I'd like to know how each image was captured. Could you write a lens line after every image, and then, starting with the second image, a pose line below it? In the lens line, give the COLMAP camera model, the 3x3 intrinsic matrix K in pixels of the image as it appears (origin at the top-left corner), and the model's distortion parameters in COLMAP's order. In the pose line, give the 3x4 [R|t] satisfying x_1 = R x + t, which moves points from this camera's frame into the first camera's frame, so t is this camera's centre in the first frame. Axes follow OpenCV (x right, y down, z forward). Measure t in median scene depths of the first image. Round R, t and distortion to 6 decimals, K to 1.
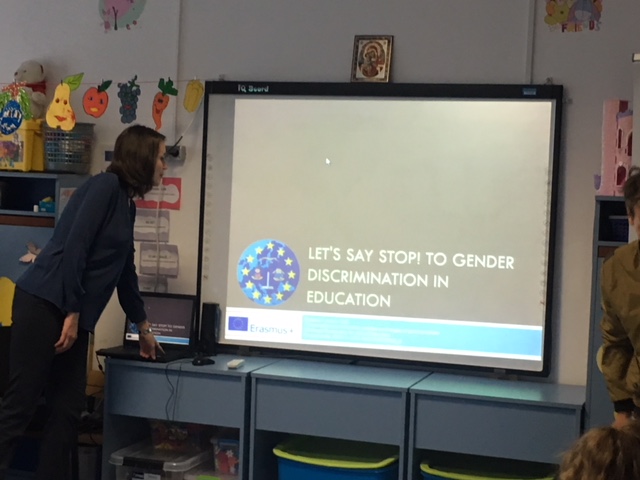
lens RADIAL K [[1254.2, 0, 319.2], [0, 1254.2, 235.6], [0, 0, 1]] dist [0.060371, 0.000000]
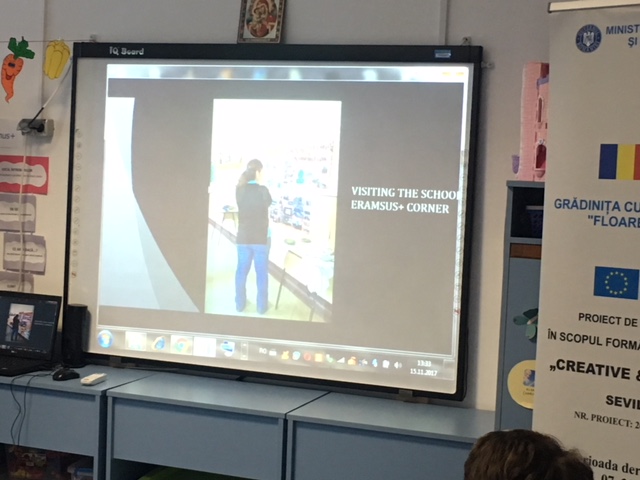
lens RADIAL K [[1254.2, 0, 325.8], [0, 1254.2, 230.0], [0, 0, 1]] dist [0.060371, 0.000000]
pose [[0.999045, 0.007971, -0.042961, 0.121244], [-0.007675, 0.999946, 0.007063, -0.004289], [0.043015, -0.006727, 0.999052, 0.166639]]
